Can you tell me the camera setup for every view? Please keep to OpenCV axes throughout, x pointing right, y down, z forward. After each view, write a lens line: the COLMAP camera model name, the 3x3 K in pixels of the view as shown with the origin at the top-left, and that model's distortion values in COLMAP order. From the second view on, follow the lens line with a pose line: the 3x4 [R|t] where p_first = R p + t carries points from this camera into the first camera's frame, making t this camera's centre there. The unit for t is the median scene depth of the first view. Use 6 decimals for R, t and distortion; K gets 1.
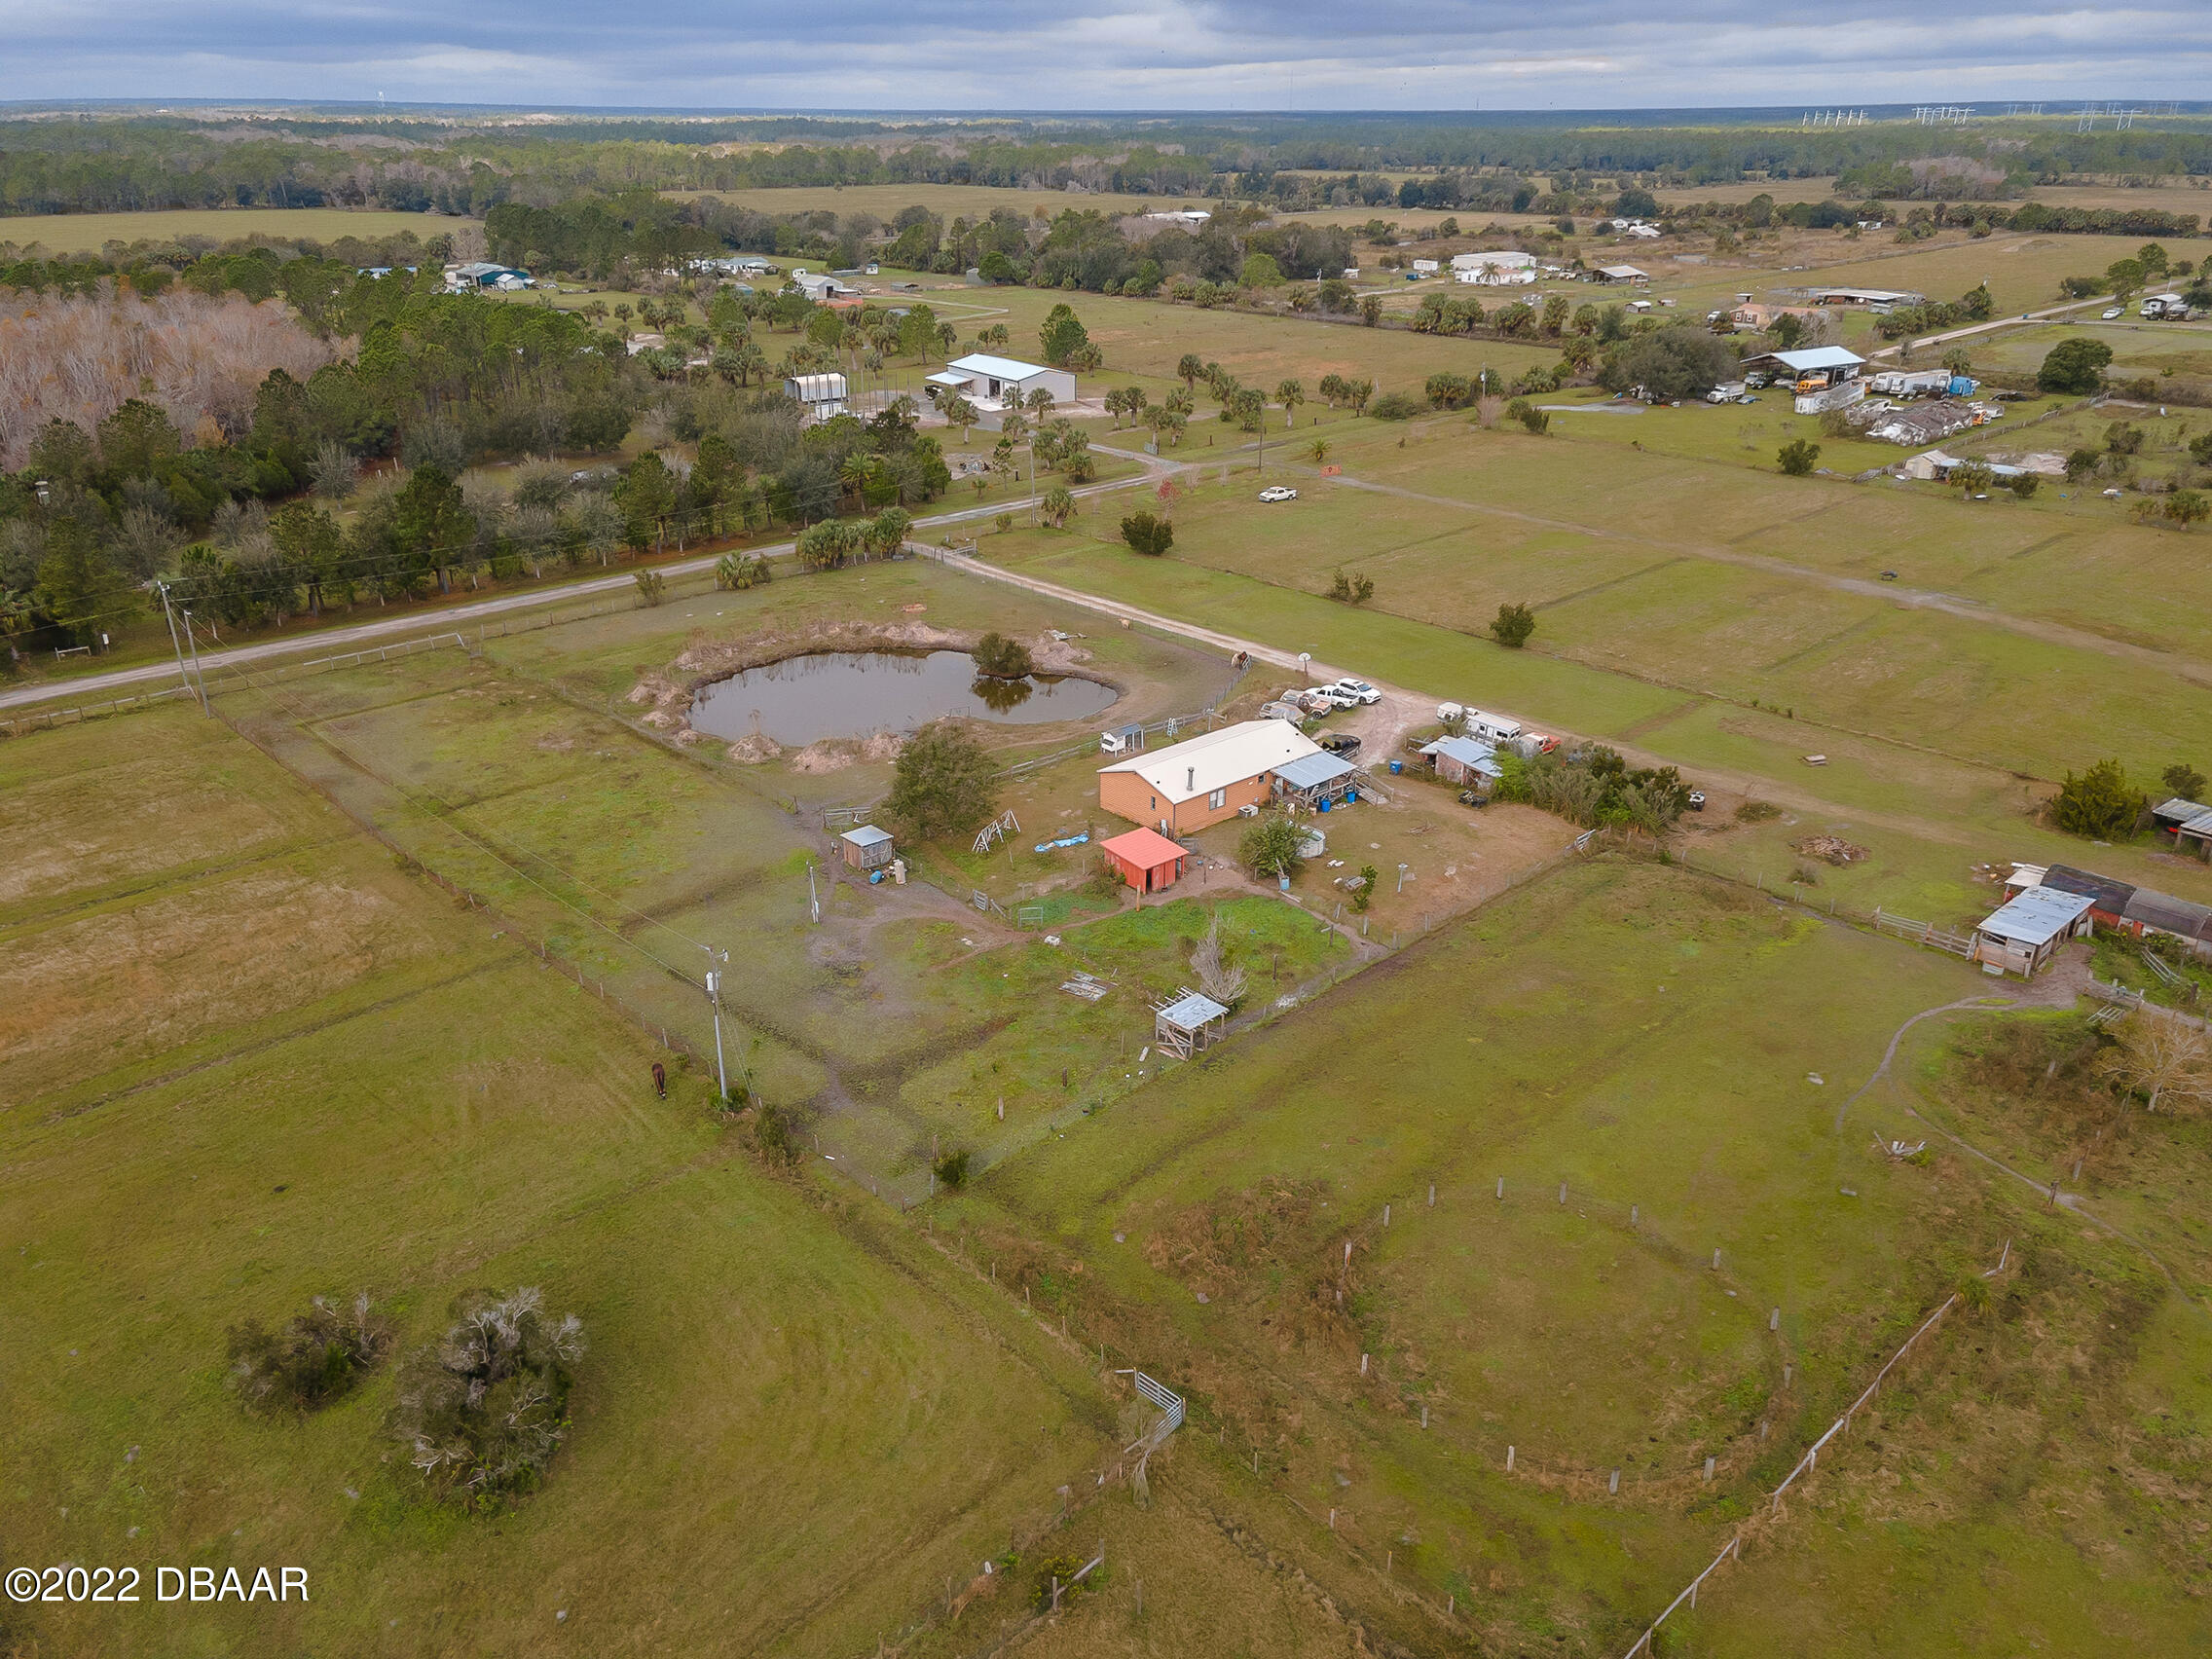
lens RADIAL K [[1633.1, 0, 1157.0], [0, 1633.1, 828.9], [0, 0, 1]] dist [0.056775, 0.007041]
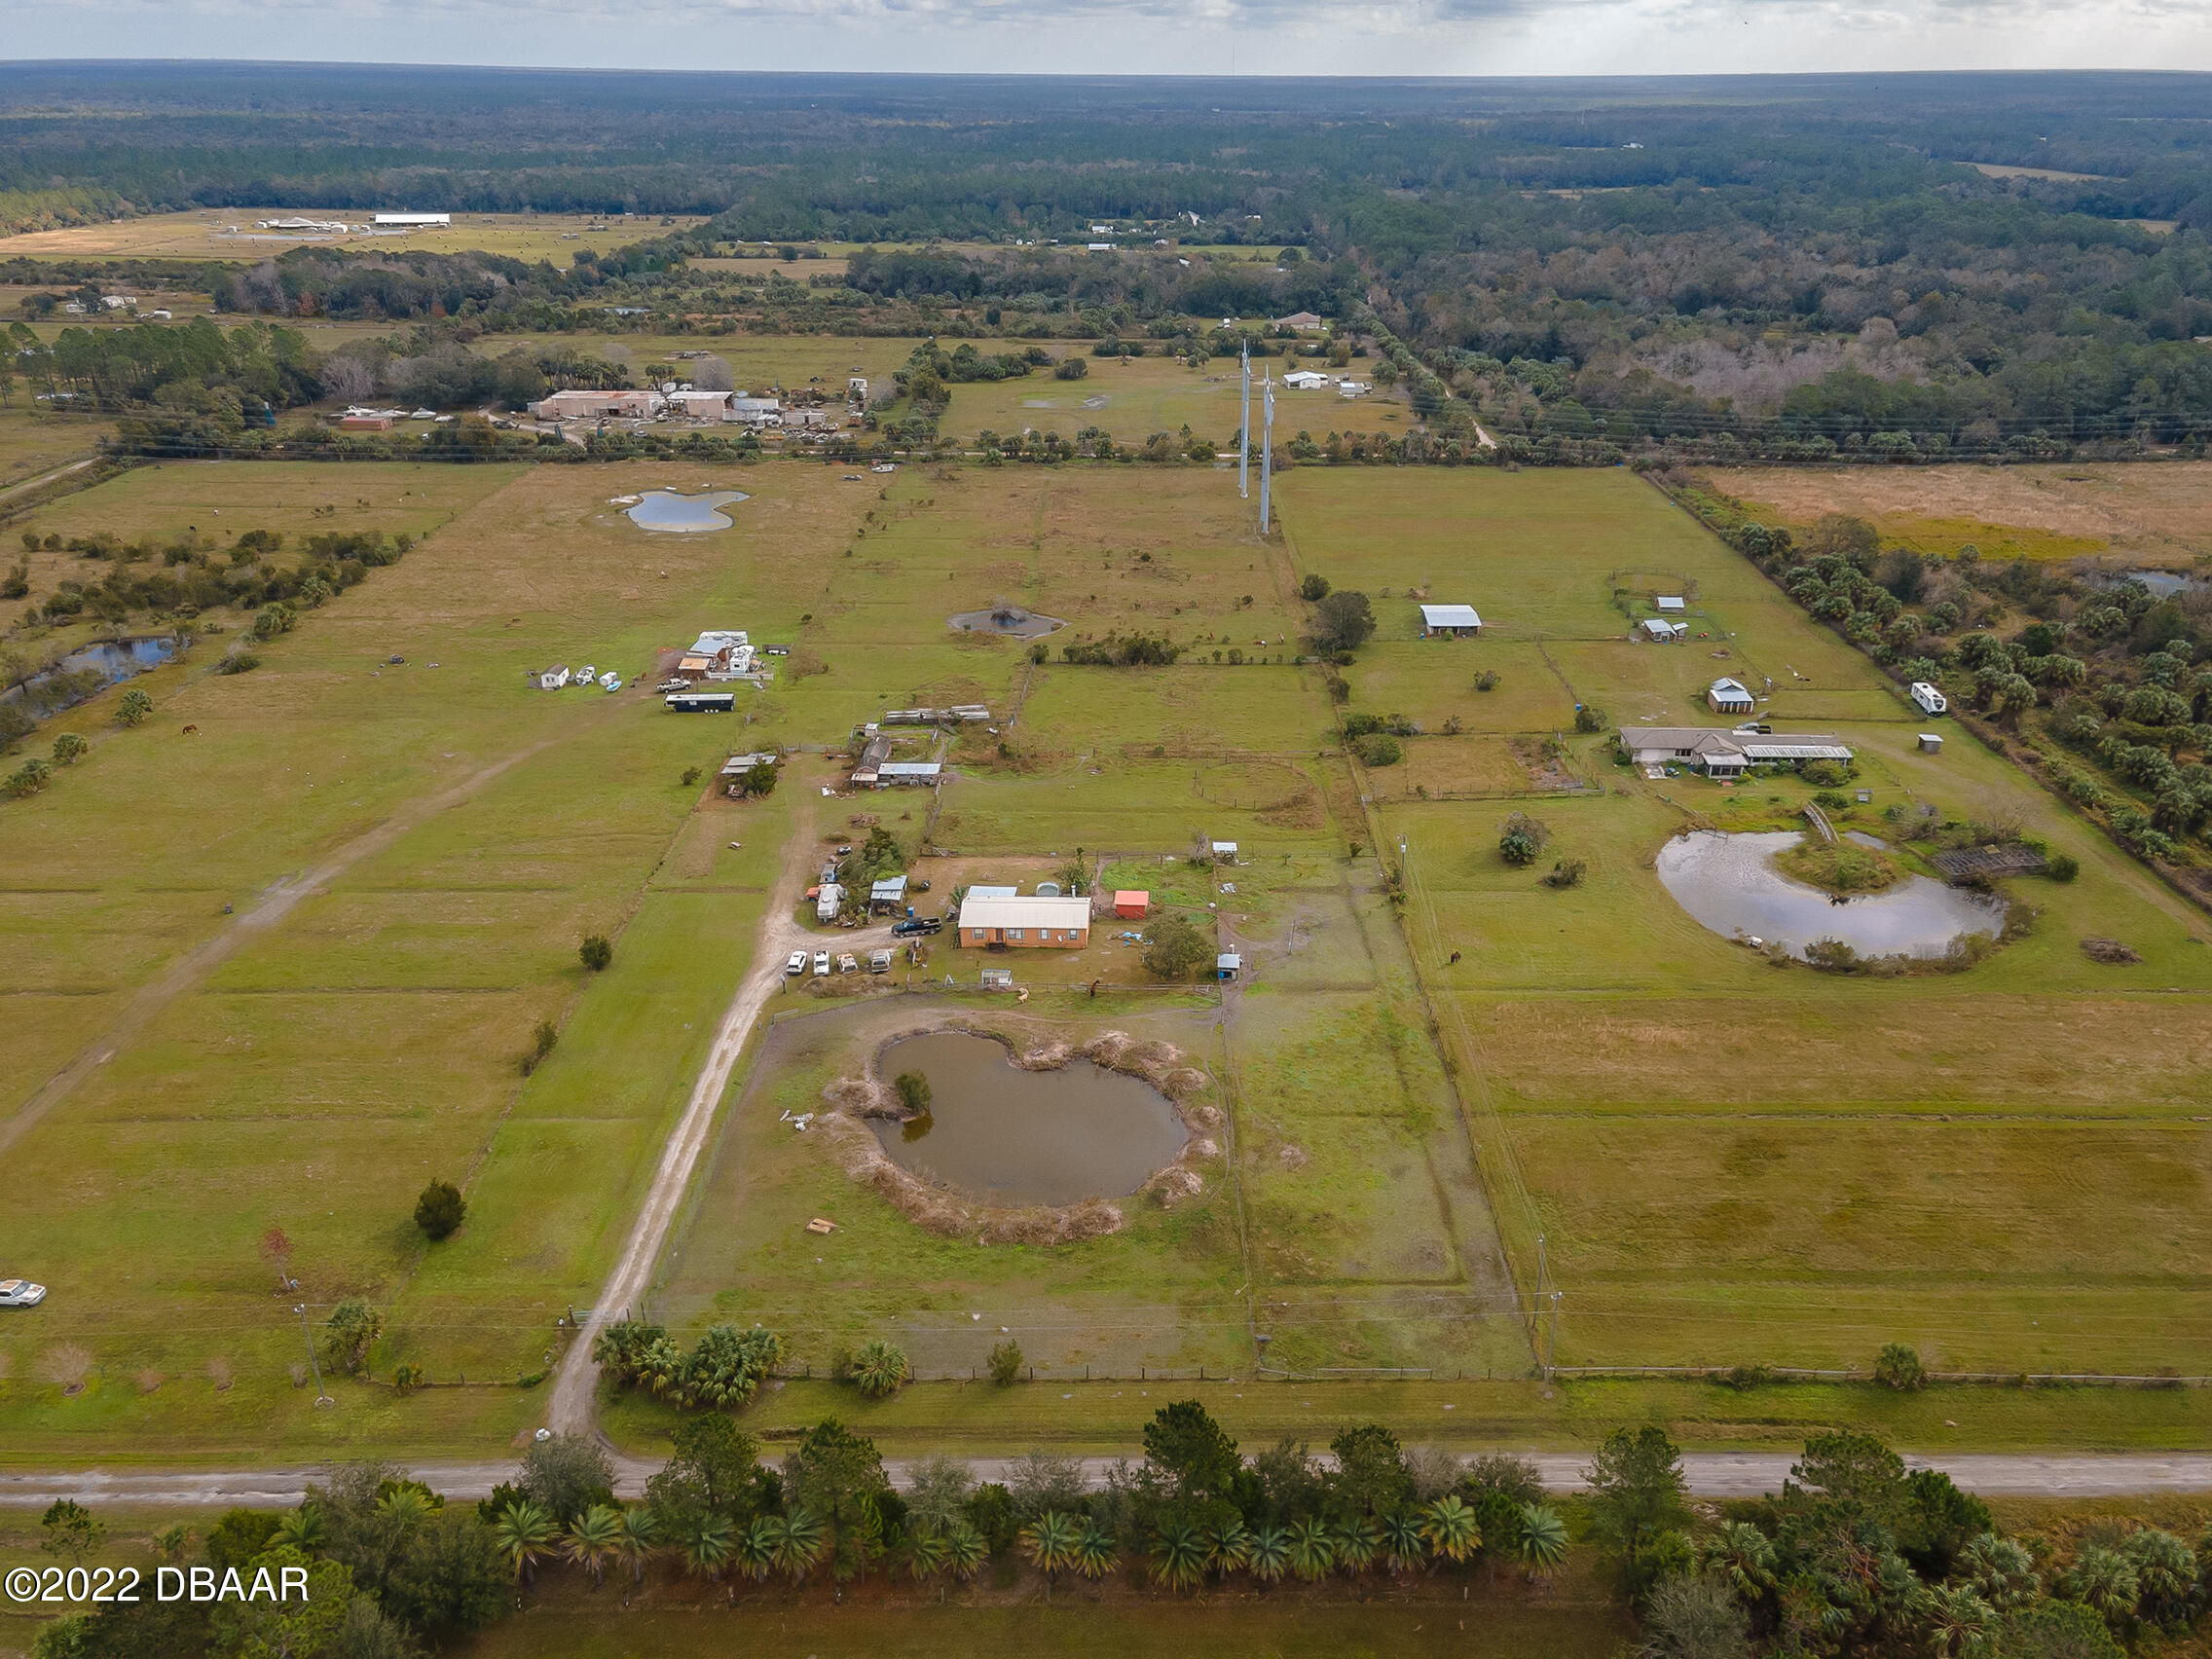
lens RADIAL K [[1611.2, 0, 1106.0], [0, 1611.2, 829.5], [0, 0, 1]] dist [0.050283, -0.001654]
pose [[-0.696280, -0.298878, 0.652584, -0.806026], [0.289860, 0.714665, 0.636580, -0.845563], [-0.656639, 0.632396, -0.410975, 1.185937]]
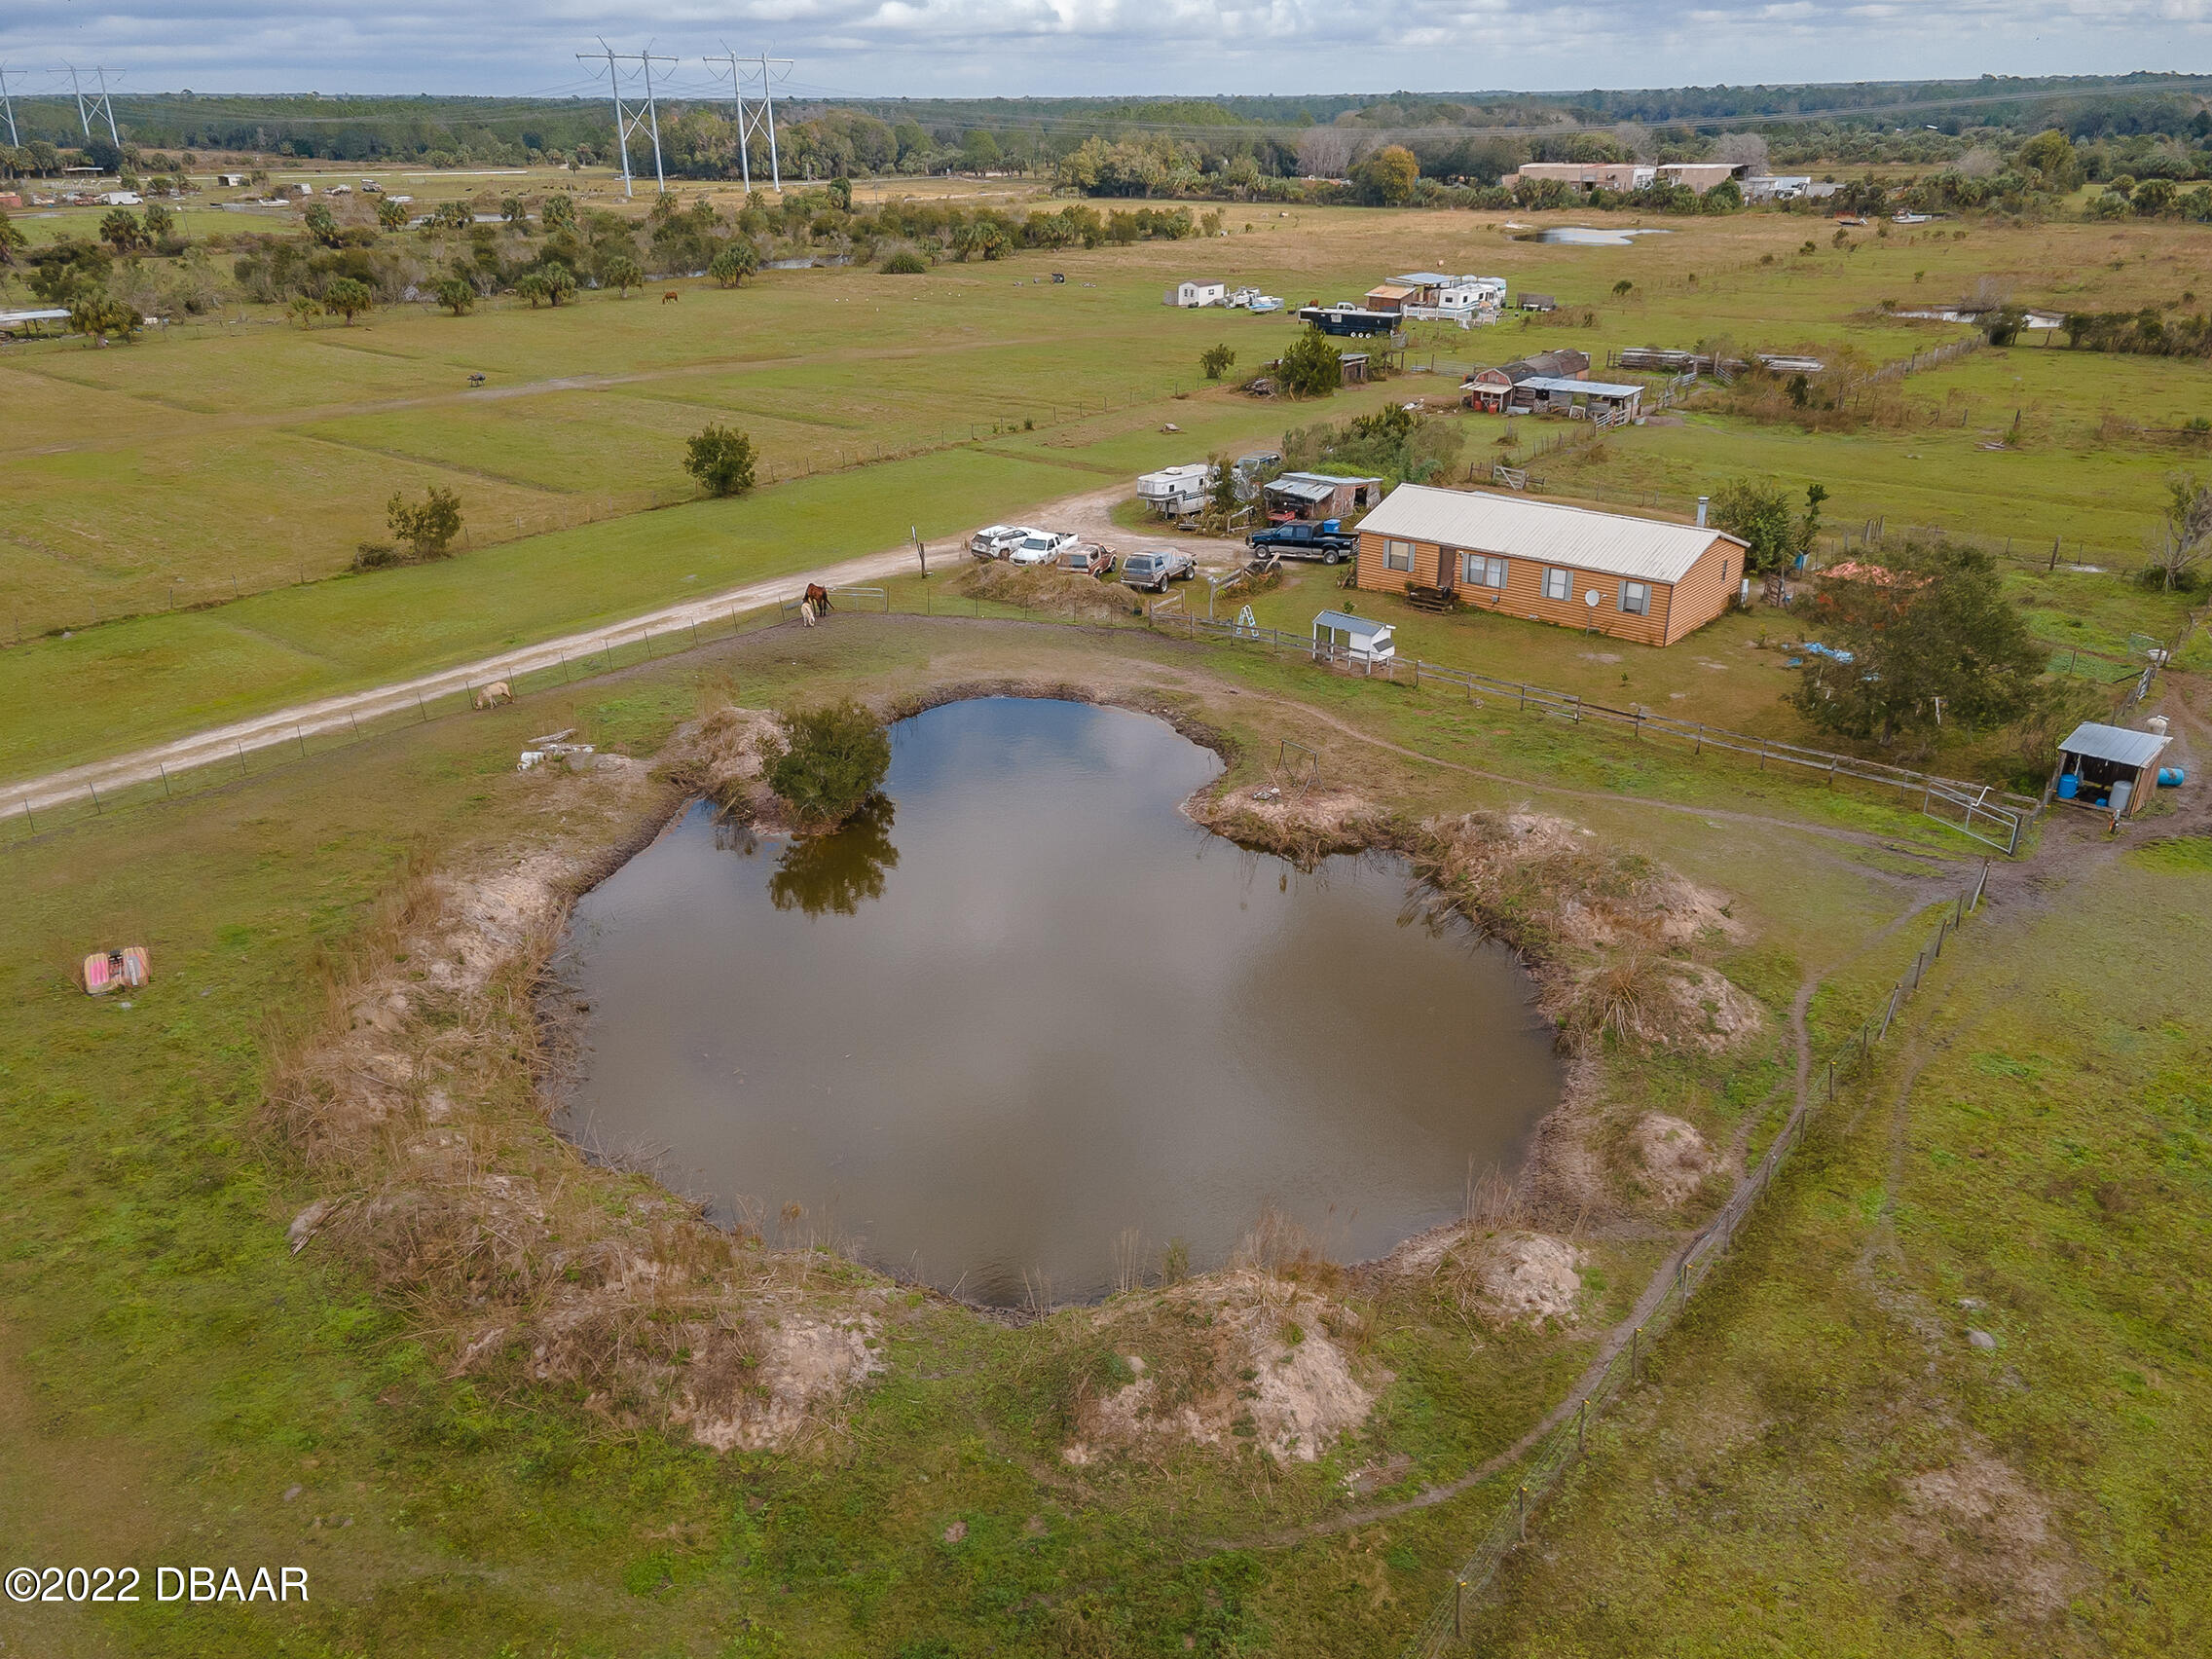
lens RADIAL K [[1590.8, 0, 1111.2], [0, 1590.8, 833.9], [0, 0, 1]] dist [0.046224, 0.008354]
pose [[-0.108190, -0.419557, 0.901258, -0.413126], [0.405239, 0.809227, 0.425361, -0.208889], [-0.907786, 0.411245, 0.082471, 0.869896]]
